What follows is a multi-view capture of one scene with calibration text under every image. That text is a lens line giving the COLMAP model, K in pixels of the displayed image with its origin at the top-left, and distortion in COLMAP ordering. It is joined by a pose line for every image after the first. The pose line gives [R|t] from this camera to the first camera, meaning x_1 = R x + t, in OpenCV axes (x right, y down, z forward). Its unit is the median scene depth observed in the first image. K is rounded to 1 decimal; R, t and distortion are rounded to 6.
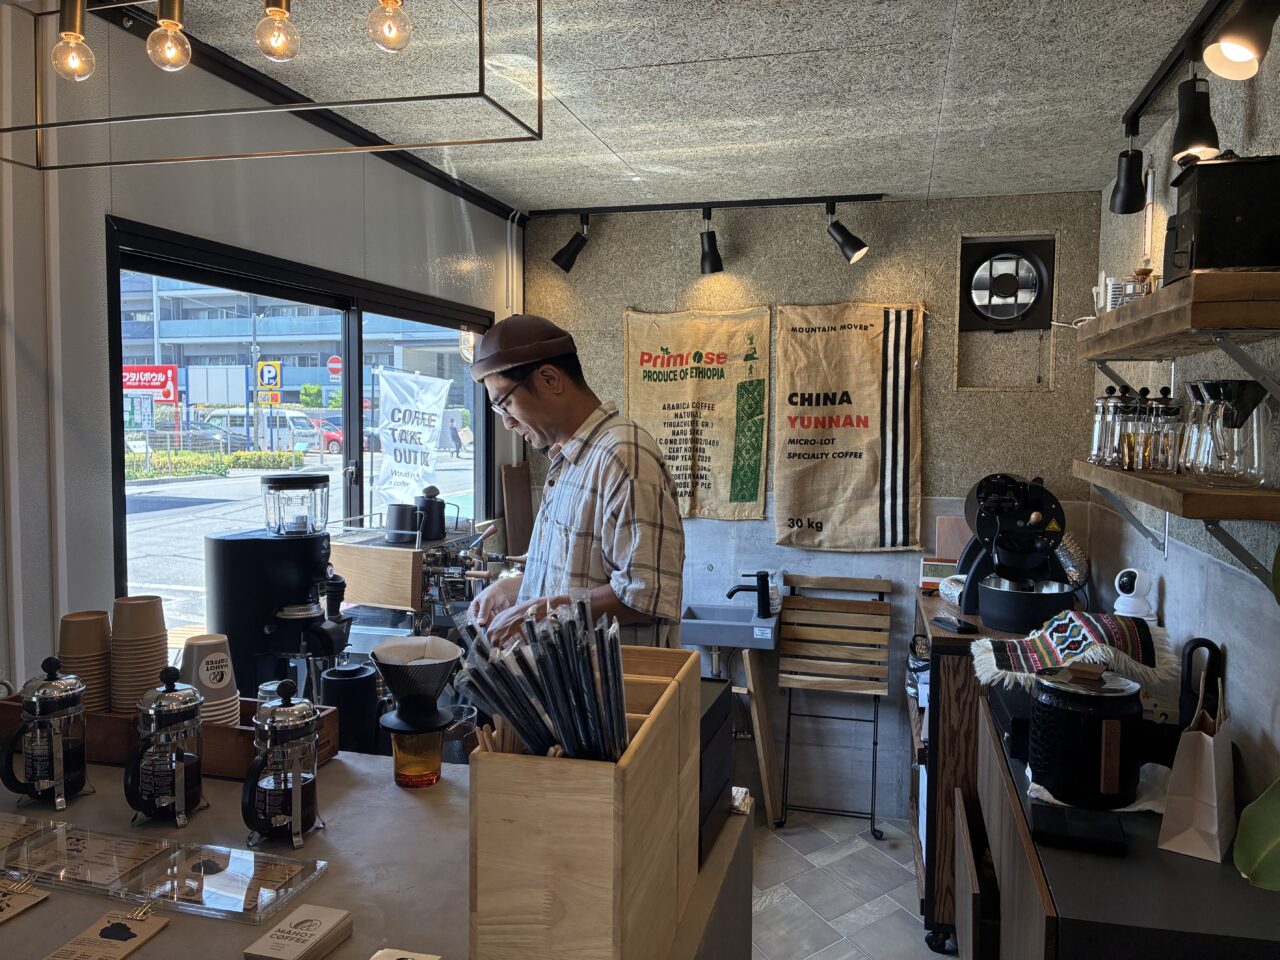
lens RADIAL K [[989.9, 0, 640.0], [0, 989.9, 480.0], [0, 0, 1]] dist [0.037202, -0.049816]
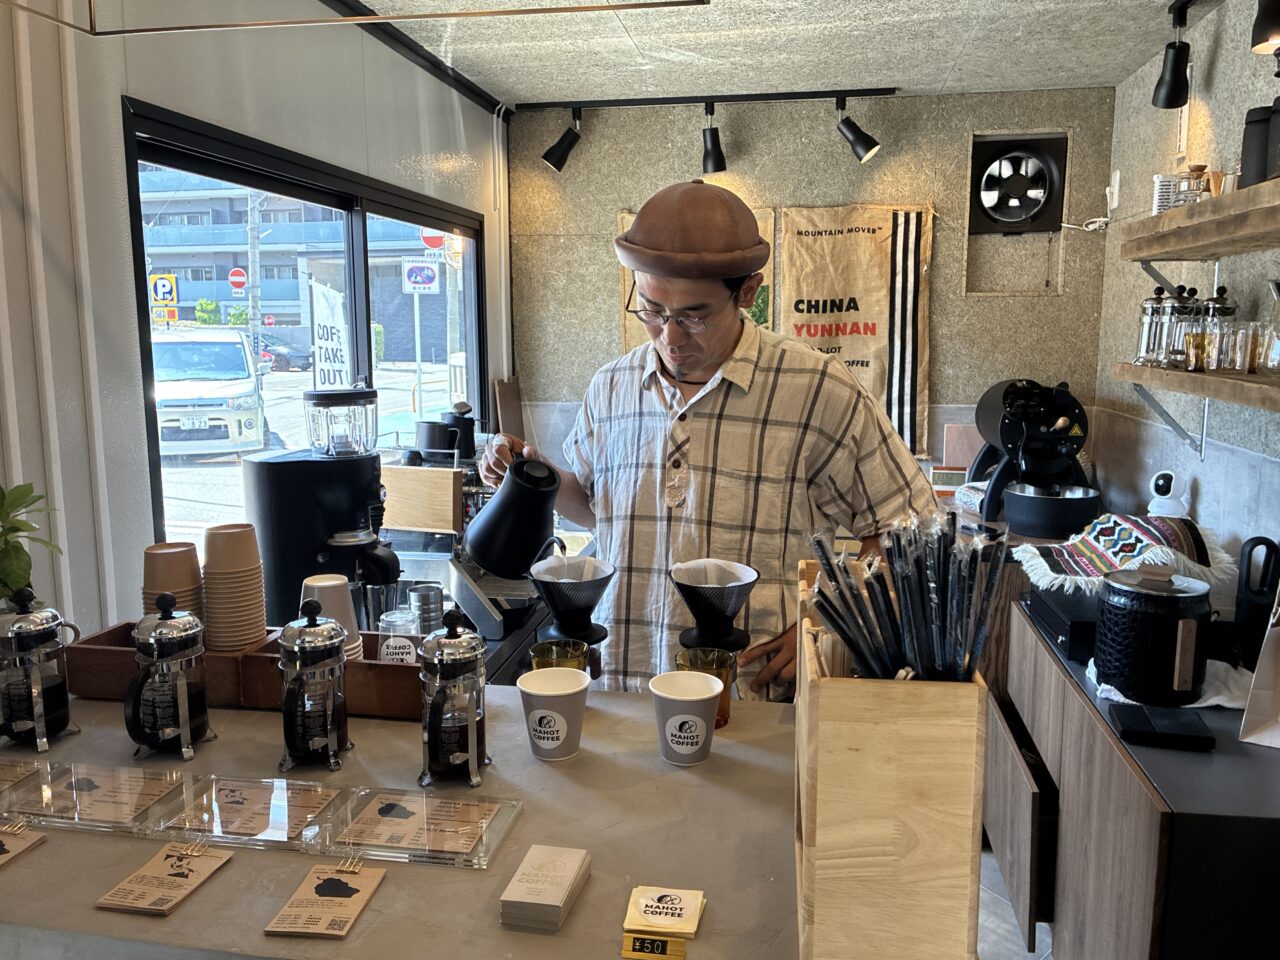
lens RADIAL K [[1006.0, 0, 640.0], [0, 1006.0, 480.0], [0, 0, 1]] dist [0.021465, -0.000738]
pose [[0.995568, -0.024903, 0.090682, -0.101135], [0.017313, 0.996353, 0.083549, 0.002763], [-0.092432, -0.081609, 0.992369, 0.026682]]
